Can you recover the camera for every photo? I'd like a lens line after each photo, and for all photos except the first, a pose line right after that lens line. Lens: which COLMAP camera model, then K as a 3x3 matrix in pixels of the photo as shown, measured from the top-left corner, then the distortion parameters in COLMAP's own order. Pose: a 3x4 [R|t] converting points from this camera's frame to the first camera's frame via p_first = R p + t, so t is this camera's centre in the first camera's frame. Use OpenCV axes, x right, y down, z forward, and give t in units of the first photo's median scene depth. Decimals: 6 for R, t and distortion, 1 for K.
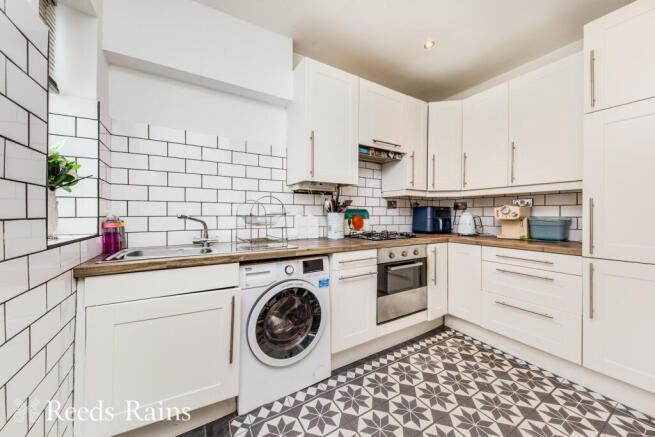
lens RADIAL K [[227.3, 0, 328.1], [0, 227.3, 215.7], [0, 0, 1]] dist [0.016051, -0.004839]
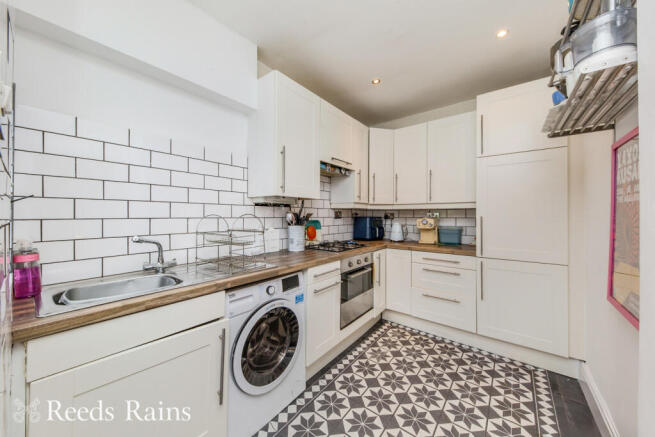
lens RADIAL K [[227.3, 0, 328.1], [0, 227.3, 215.7], [0, 0, 1]] dist [0.016051, -0.004839]
pose [[0.932549, 0.003332, 0.361027, -0.221515], [-0.001370, 0.999983, -0.005690, -0.055895], [-0.361040, 0.004811, 0.932538, 0.004000]]
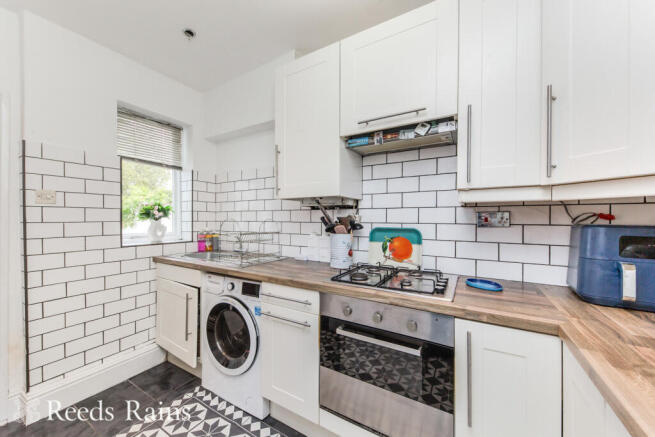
lens RADIAL K [[241.4, 0, 331.7], [0, 241.4, 219.3], [0, 0, 1]] dist [0.001364, 0.000024]
pose [[0.490065, 0.002516, -0.871682, 0.795715], [-0.009531, 0.999952, -0.002472, -0.062760], [0.871634, 0.009519, 0.490066, 0.639398]]
